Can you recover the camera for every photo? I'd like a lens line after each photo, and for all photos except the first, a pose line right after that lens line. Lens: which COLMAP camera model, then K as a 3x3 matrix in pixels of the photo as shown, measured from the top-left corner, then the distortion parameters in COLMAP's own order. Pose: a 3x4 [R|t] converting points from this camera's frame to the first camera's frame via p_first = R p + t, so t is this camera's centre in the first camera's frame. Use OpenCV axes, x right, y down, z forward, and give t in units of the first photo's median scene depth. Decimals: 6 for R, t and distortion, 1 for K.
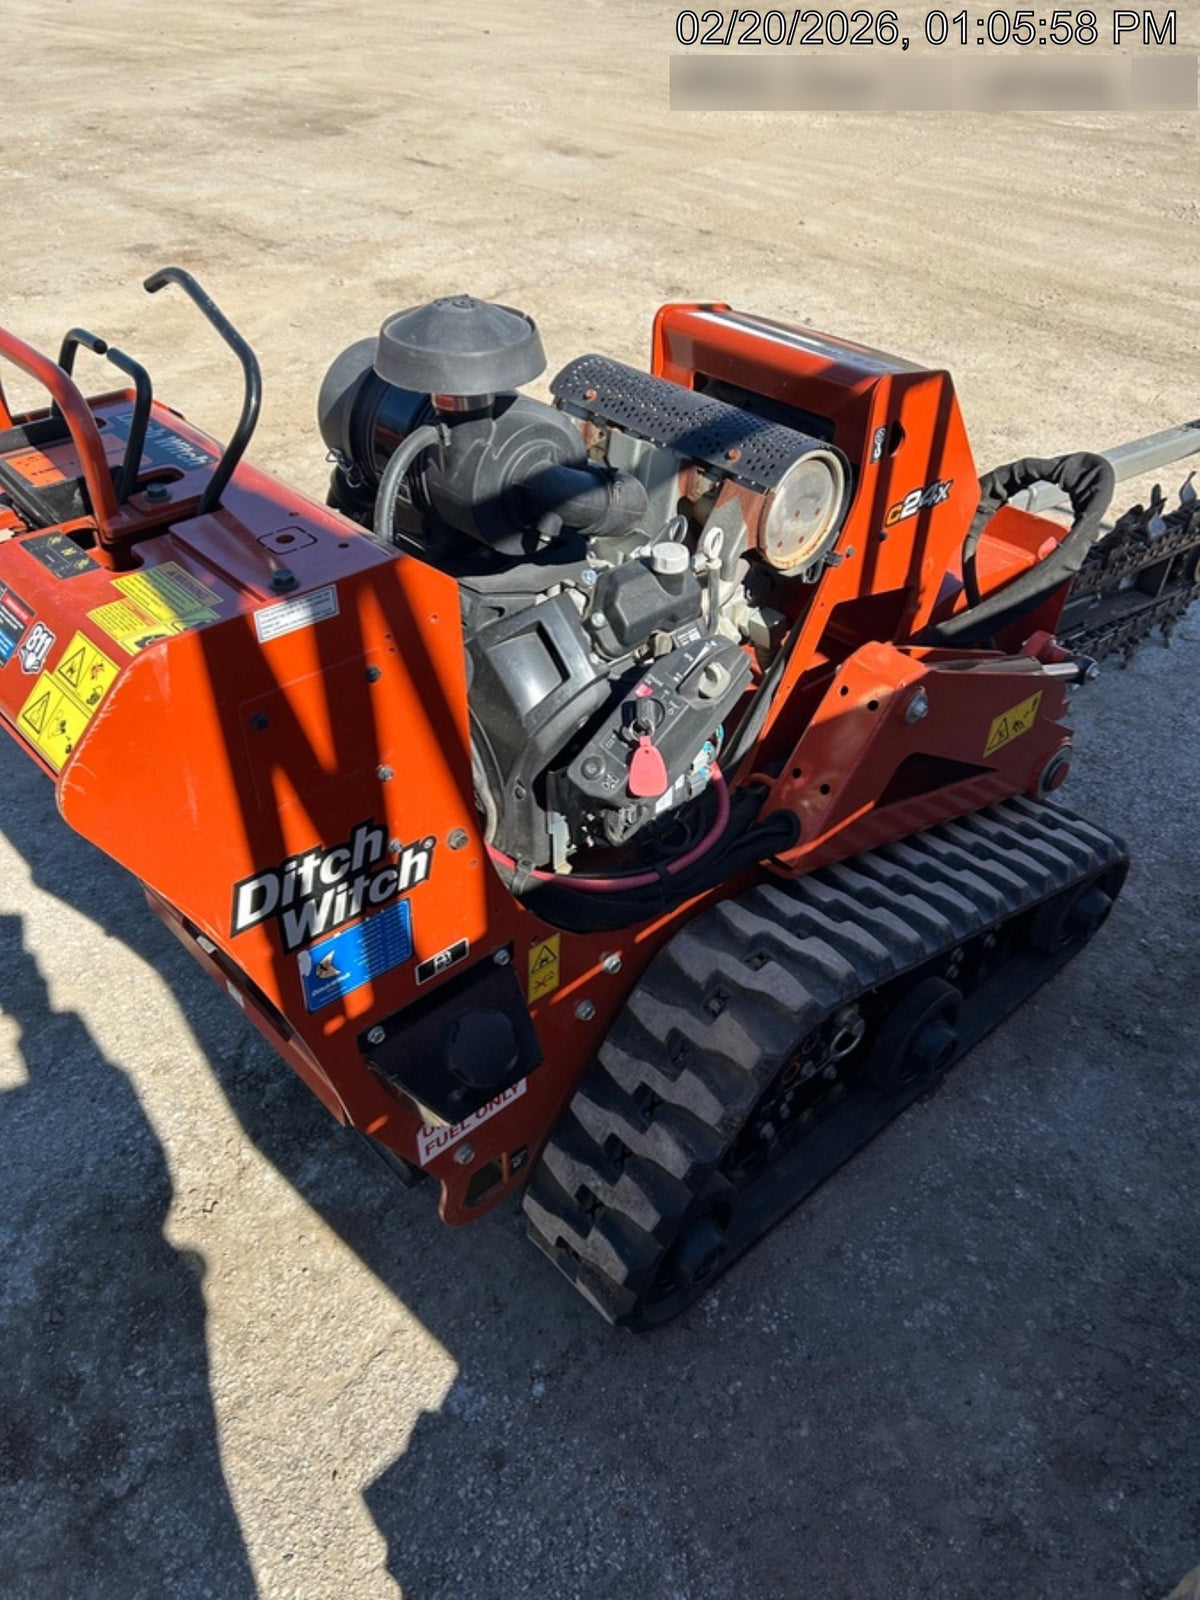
lens RADIAL K [[1197.9, 0, 609.0], [0, 1197.9, 796.4], [0, 0, 1]] dist [0.056800, -0.069831]
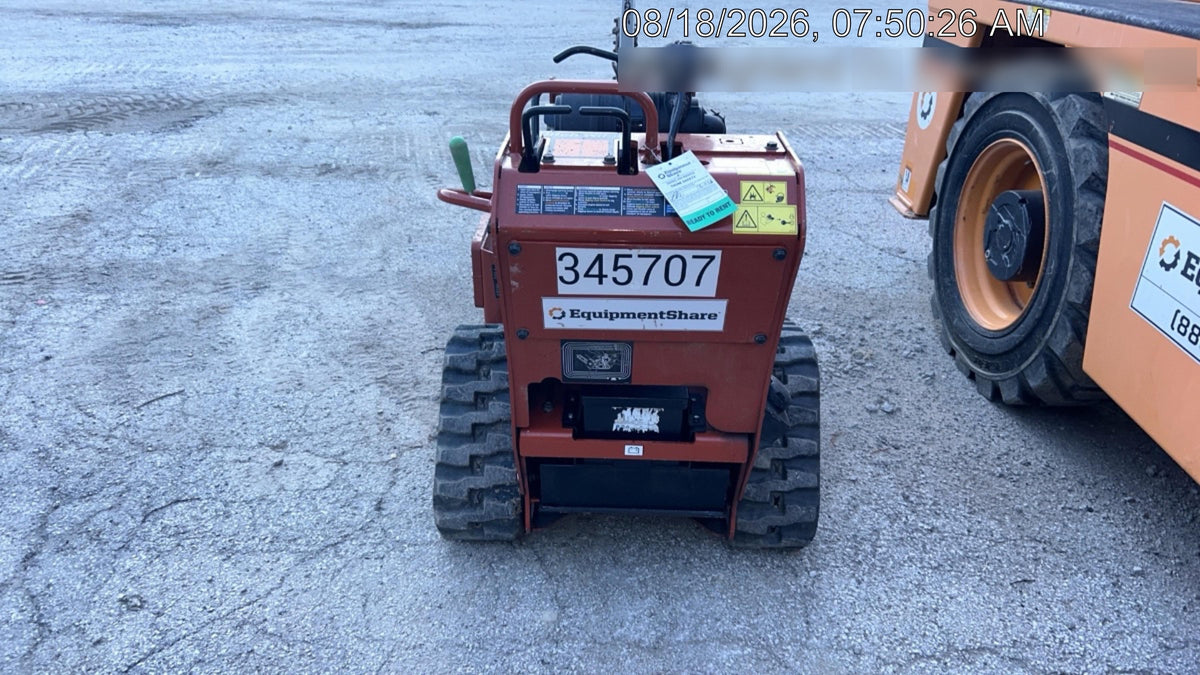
lens RADIAL K [[853.9, 0, 590.6], [0, 853.9, 361.3], [0, 0, 1]] dist [0.043690, -0.036422]
pose [[0.690636, -0.352115, 0.631694, -1.256995], [0.447363, 0.894303, 0.009391, 0.010465], [-0.568233, 0.276111, 0.775161, 0.050581]]
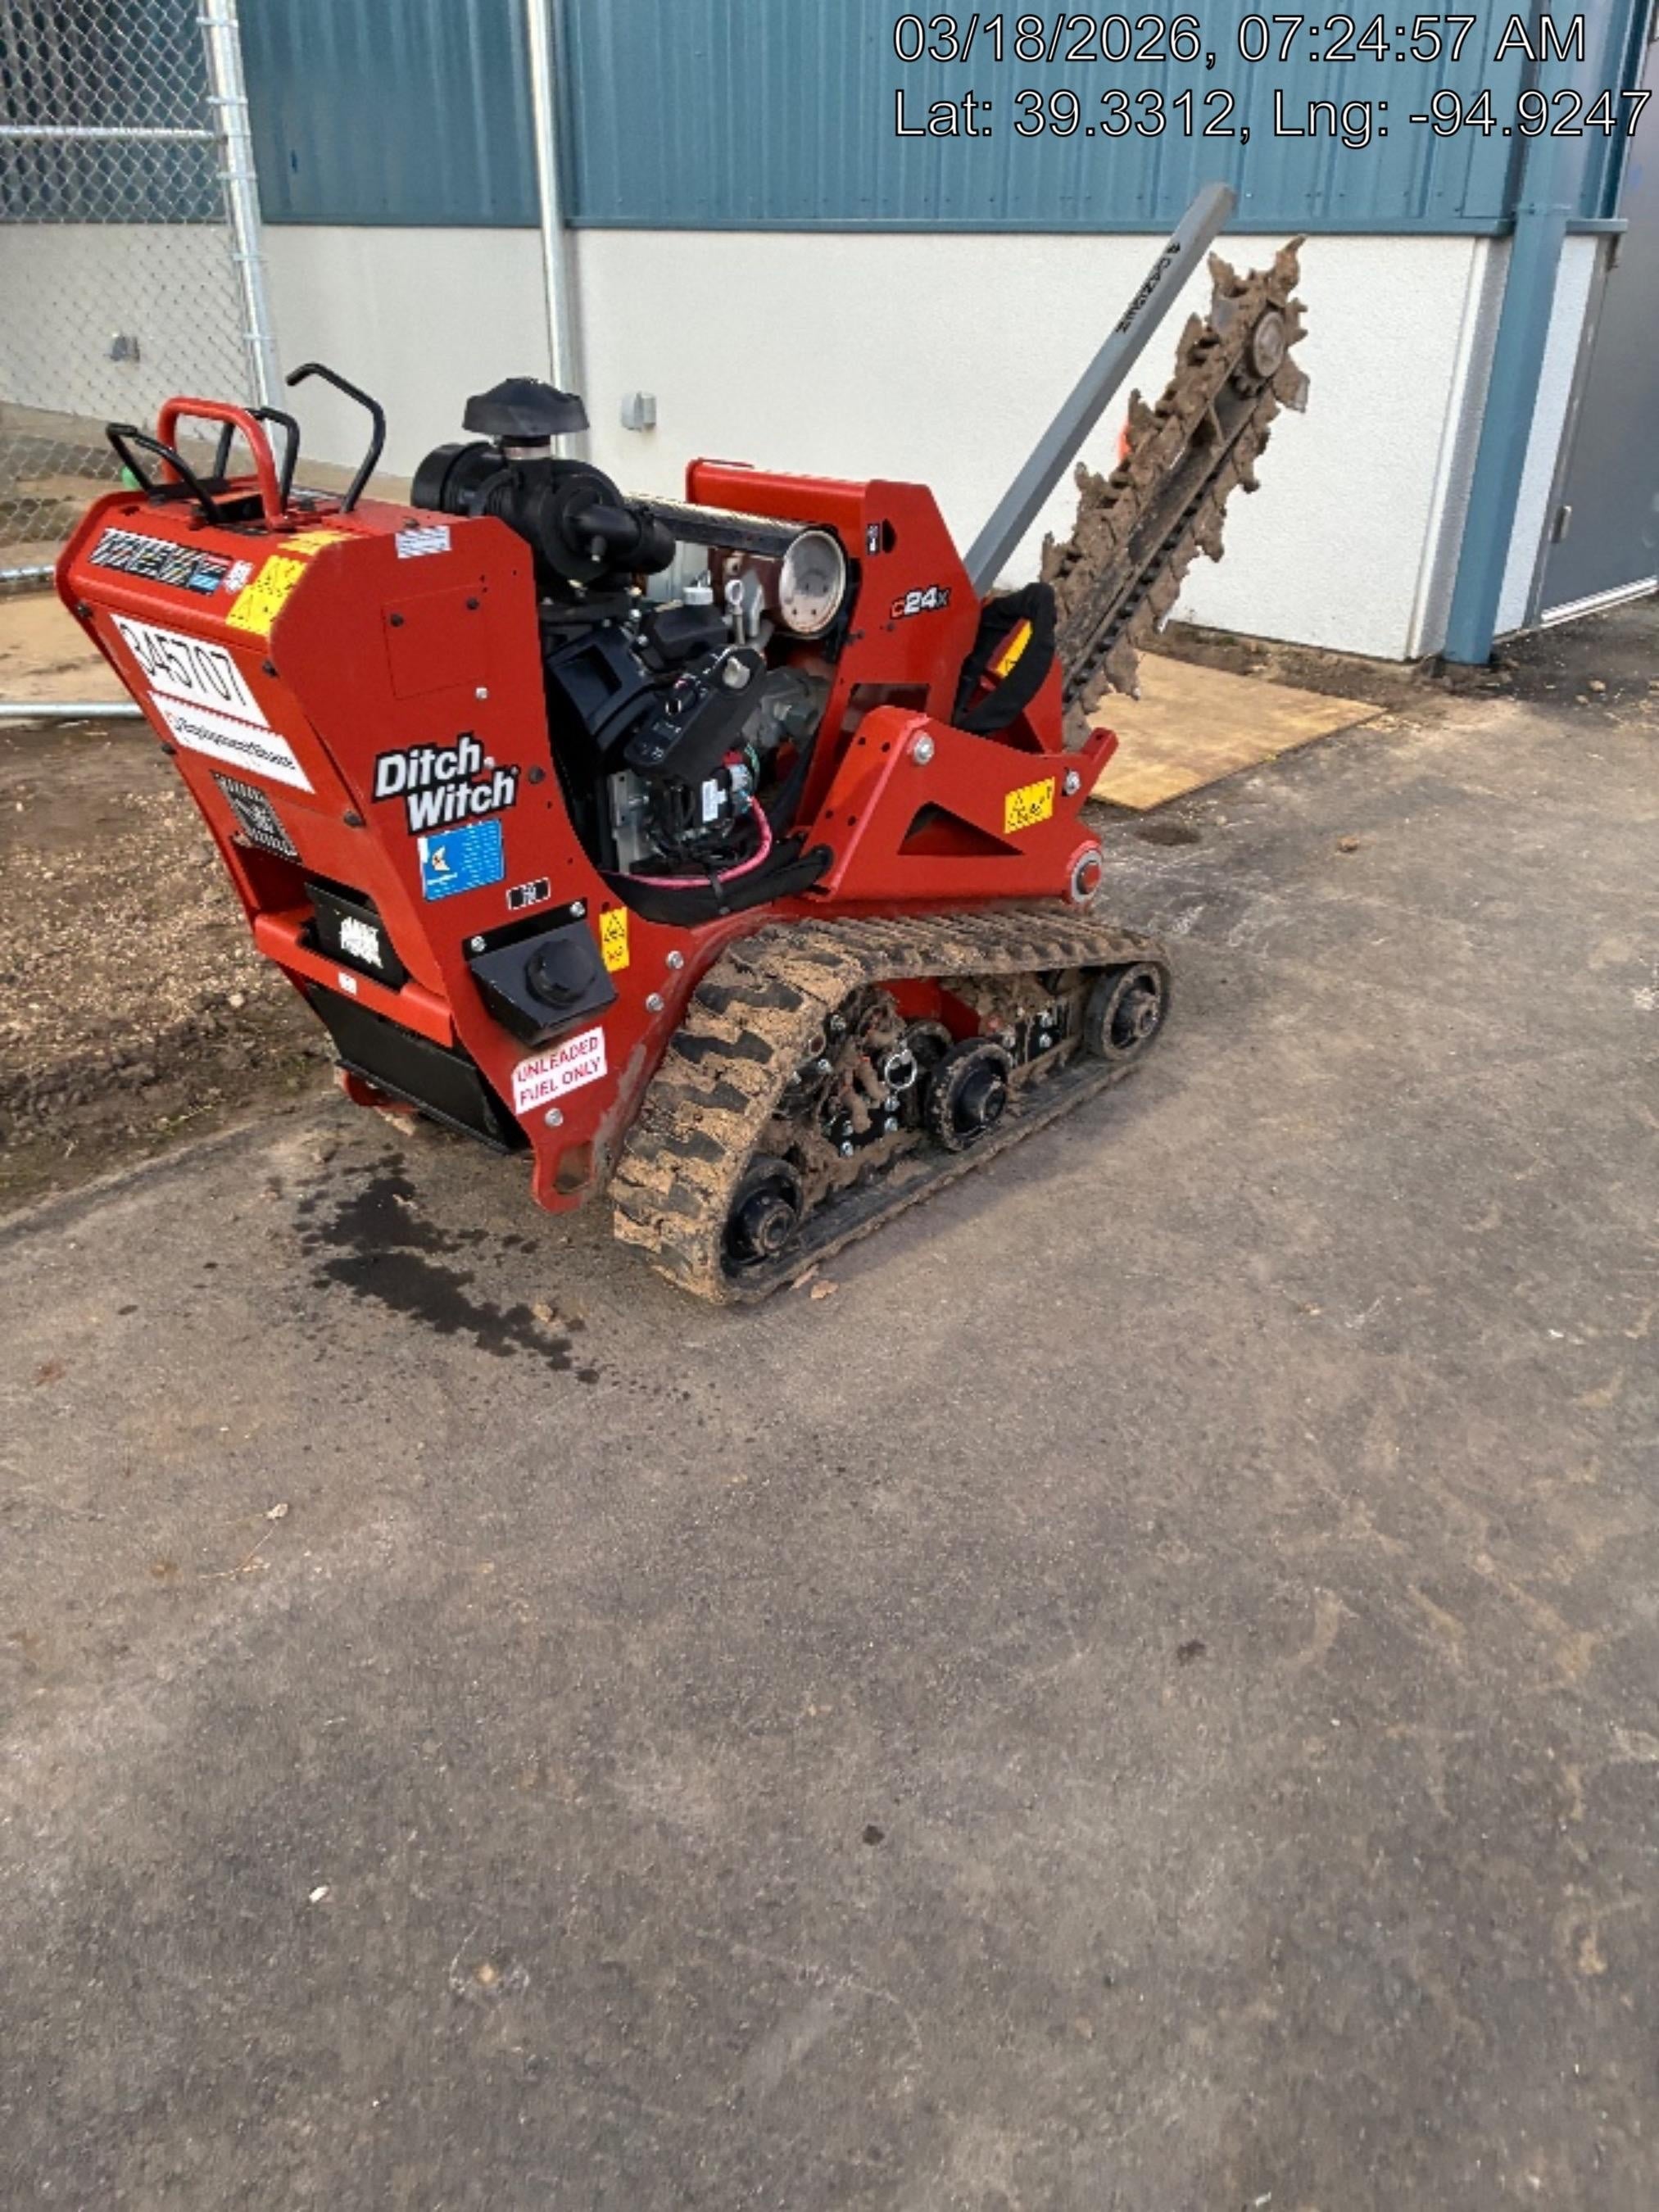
lens RADIAL K [[1656.2, 0, 835.9], [0, 1656.2, 1104.4], [0, 0, 1]] dist [0.056800, -0.069831]
pose [[0.995693, -0.058952, 0.071560, 0.041631], [0.070401, 0.982963, -0.169788, 0.672808], [-0.060331, 0.174095, 0.982879, -0.672790]]
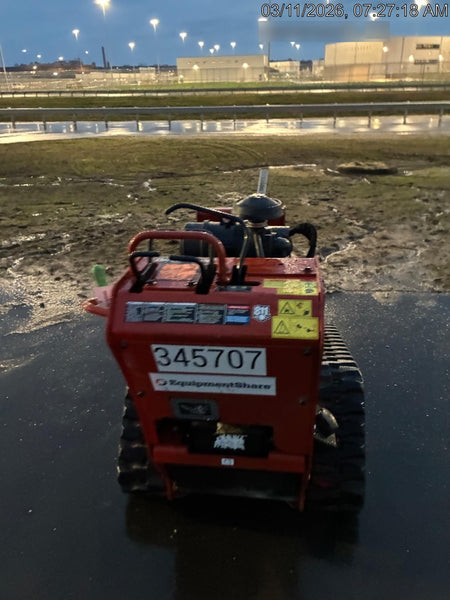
lens RADIAL K [[449.2, 0, 227.3], [0, 449.2, 297.9], [0, 0, 1]] dist [0.056800, -0.069831]
pose [[0.757061, -0.303731, 0.578451, -0.884980], [0.437276, 0.893387, -0.103199, -0.060380], [-0.485436, 0.331071, 0.809163, 0.111731]]
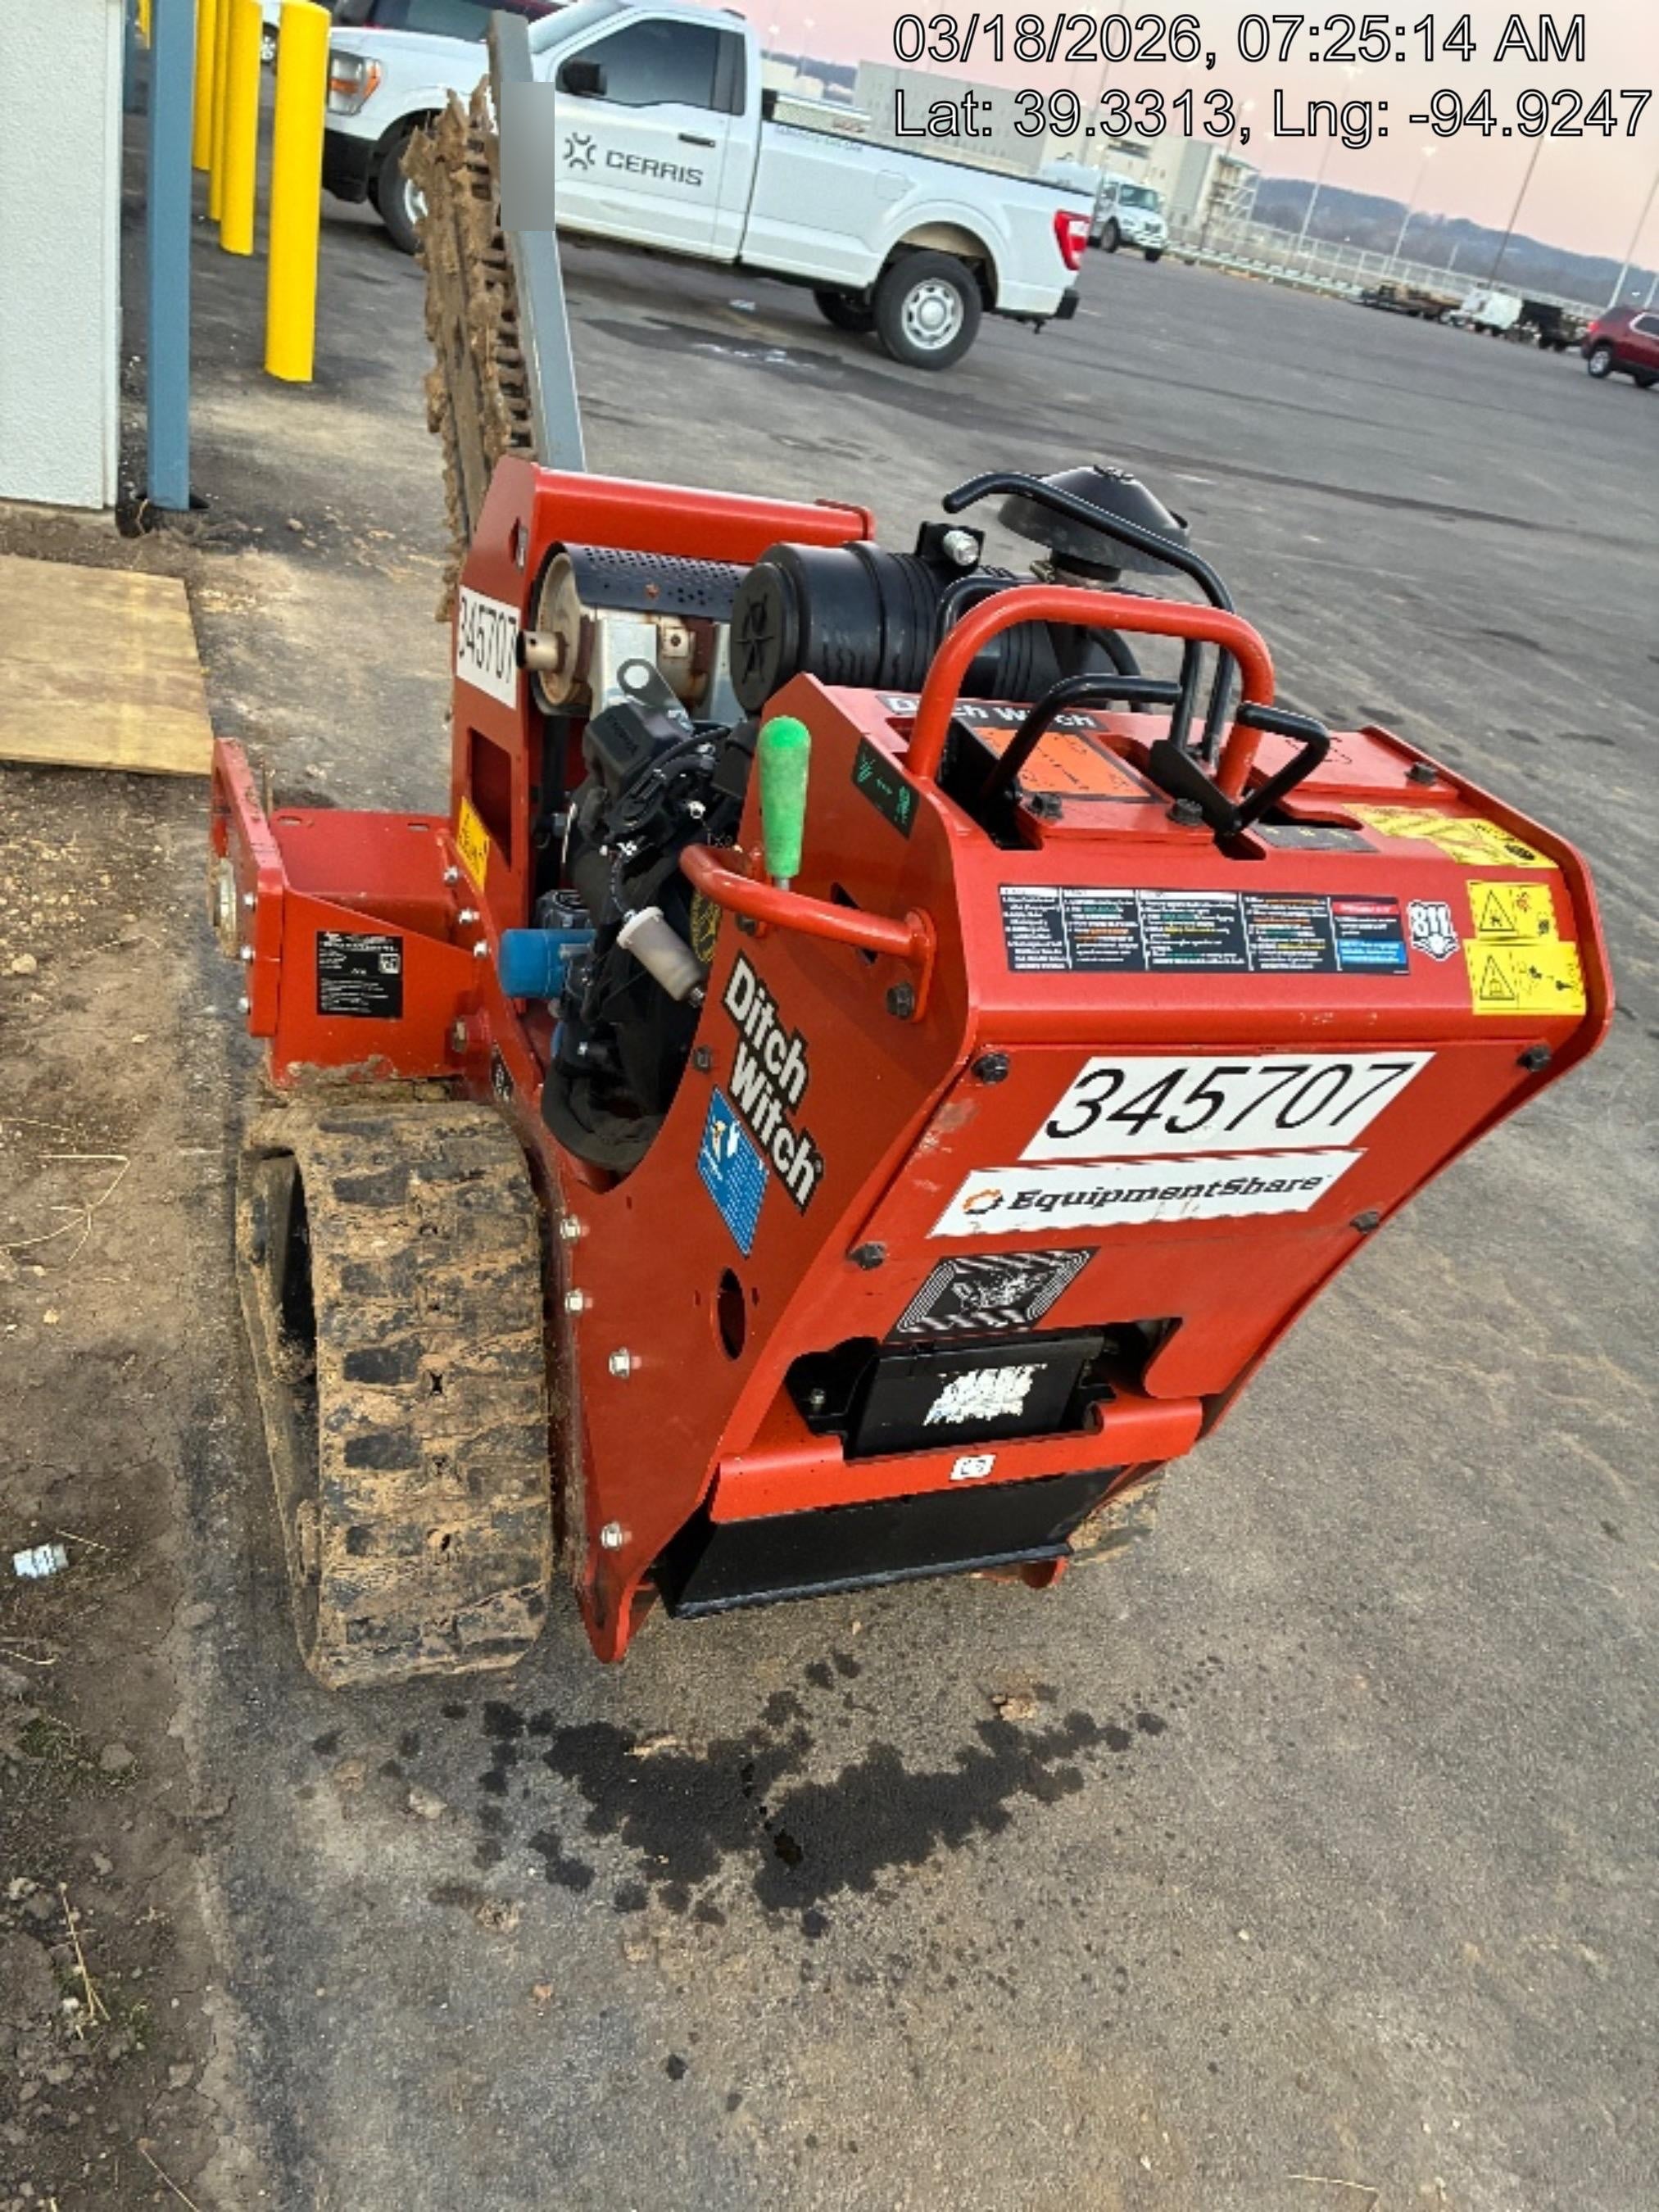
lens RADIAL K [[1656.2, 0, 820.7], [0, 1656.2, 1094.2], [0, 0, 1]] dist [0.056800, -0.069831]
pose [[0.330957, -0.422159, 0.843949, -1.246720], [0.406409, 0.870921, 0.276276, -0.391292], [-0.851645, 0.251553, 0.459806, 0.657860]]
